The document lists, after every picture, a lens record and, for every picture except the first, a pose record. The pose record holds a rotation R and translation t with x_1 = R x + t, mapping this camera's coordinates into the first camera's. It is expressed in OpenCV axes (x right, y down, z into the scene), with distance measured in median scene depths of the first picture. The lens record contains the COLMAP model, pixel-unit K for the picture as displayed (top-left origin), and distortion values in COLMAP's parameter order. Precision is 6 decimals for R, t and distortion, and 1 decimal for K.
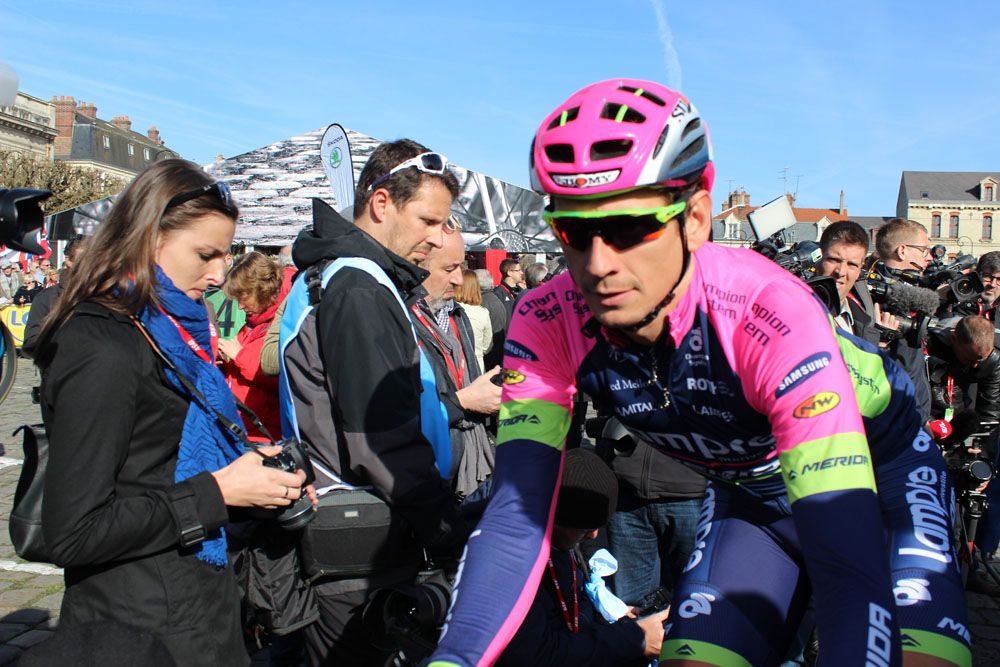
lens RADIAL K [[944.6, 0, 510.5], [0, 944.6, 331.8], [0, 0, 1]] dist [-0.133776, 0.146016]
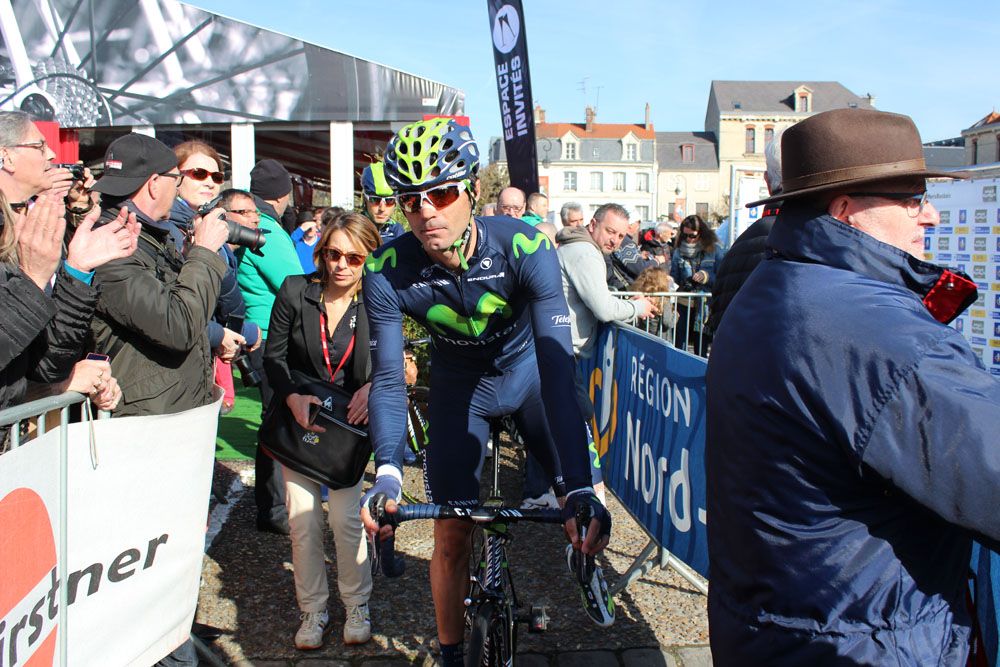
lens RADIAL K [[944.6, 0, 510.5], [0, 944.6, 331.8], [0, 0, 1]] dist [-0.133776, 0.146016]
pose [[0.975452, -0.058254, 0.212369, 0.100720], [0.043991, 0.996485, 0.071285, -0.012611], [-0.215776, -0.060193, 0.974586, 0.542063]]
